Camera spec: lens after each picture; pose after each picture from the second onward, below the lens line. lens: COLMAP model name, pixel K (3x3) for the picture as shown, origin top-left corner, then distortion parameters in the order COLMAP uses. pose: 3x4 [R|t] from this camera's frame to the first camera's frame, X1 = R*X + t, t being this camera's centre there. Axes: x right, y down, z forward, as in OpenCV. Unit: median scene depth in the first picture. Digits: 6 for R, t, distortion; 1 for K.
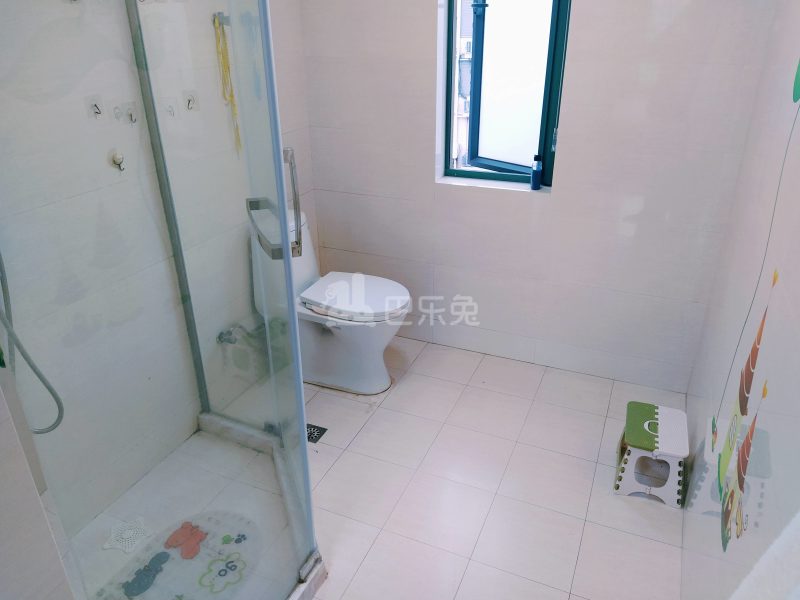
lens RADIAL K [[591.3, 0, 403.6], [0, 591.3, 301.7], [0, 0, 1]] dist [0.088026, -0.125475]
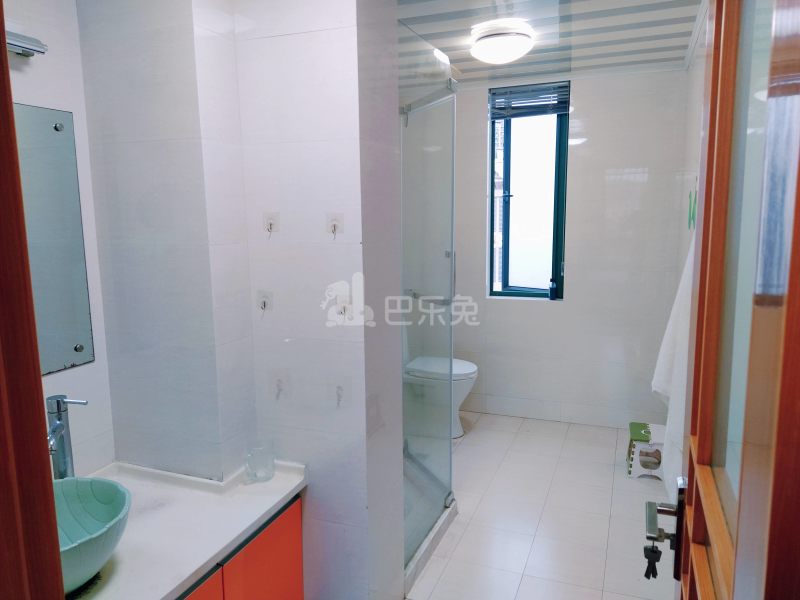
lens RADIAL K [[591.3, 0, 403.6], [0, 591.3, 301.7], [0, 0, 1]] dist [0.088026, -0.125475]
pose [[0.999246, -0.007331, 0.038120, -0.237897], [0.018353, 0.954538, -0.297523, 0.283284], [-0.034206, 0.297999, 0.953953, -0.494330]]
